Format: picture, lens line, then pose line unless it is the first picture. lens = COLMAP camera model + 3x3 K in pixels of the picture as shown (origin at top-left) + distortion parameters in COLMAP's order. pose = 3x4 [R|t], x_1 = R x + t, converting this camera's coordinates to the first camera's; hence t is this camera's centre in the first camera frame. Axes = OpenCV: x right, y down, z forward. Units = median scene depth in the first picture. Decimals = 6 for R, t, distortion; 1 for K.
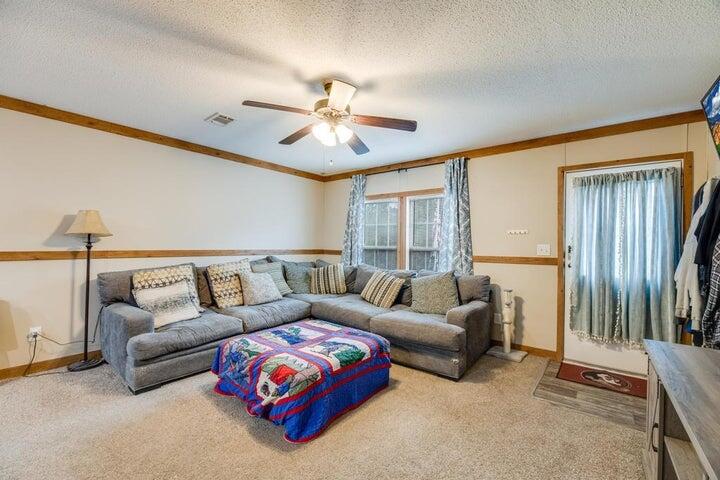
lens RADIAL K [[299.1, 0, 363.6], [0, 299.1, 243.6], [0, 0, 1]] dist [-0.011583, 0.000026]
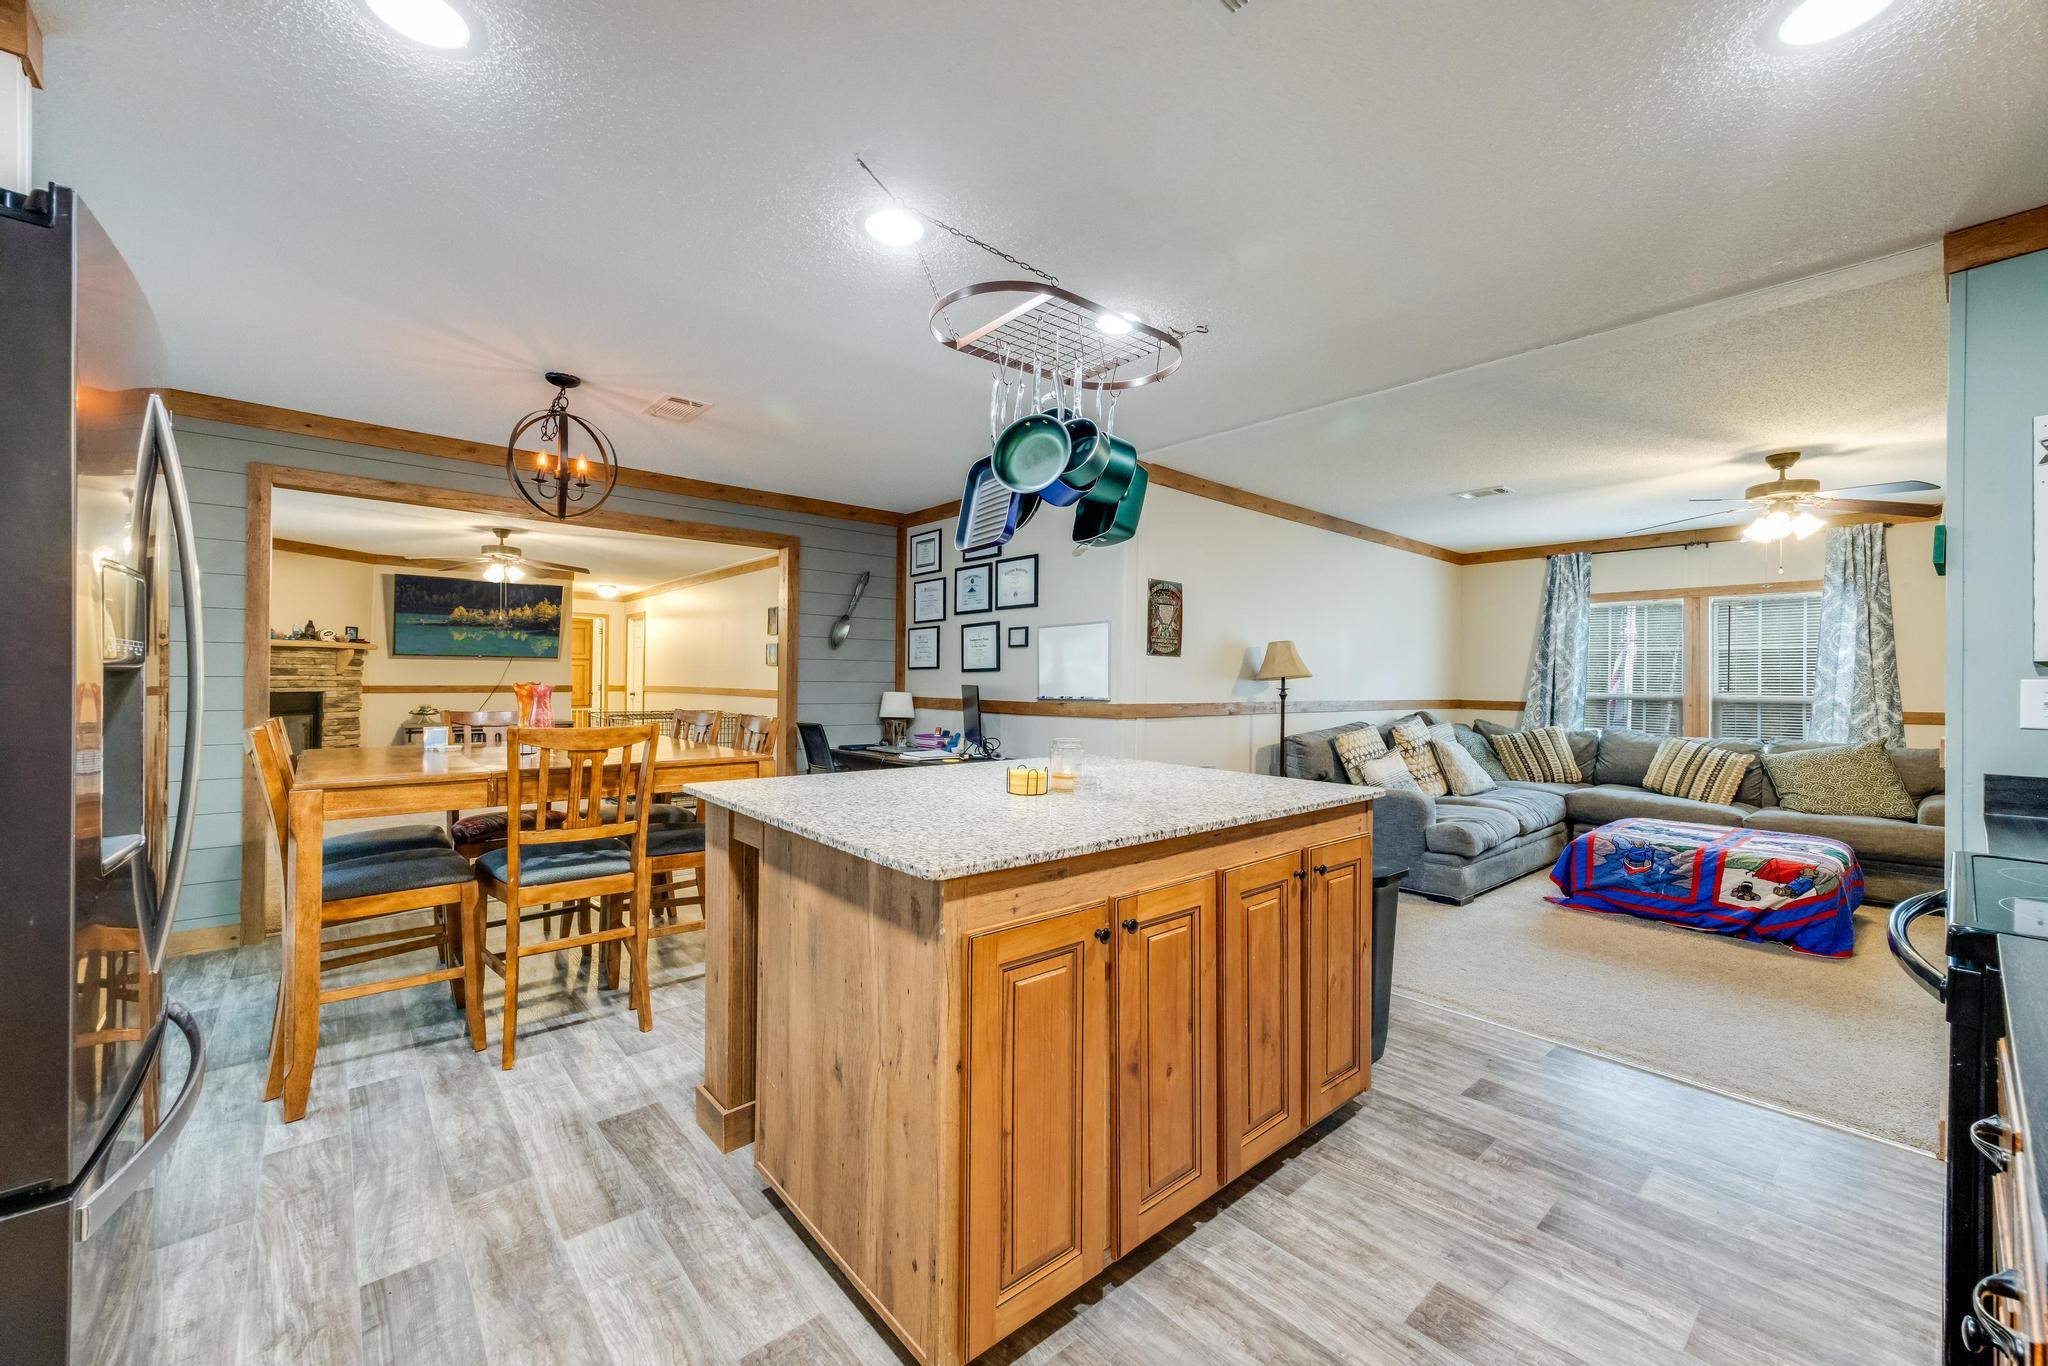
lens RADIAL K [[790.5, 0, 1018.1], [0, 790.5, 680.6], [0, 0, 1]] dist [-0.004174, -0.000709]
pose [[0.981140, -0.004740, -0.193241, -1.172741], [0.003900, 0.999981, -0.004724, -0.017623], [0.193259, 0.003881, 0.981140, -0.851844]]
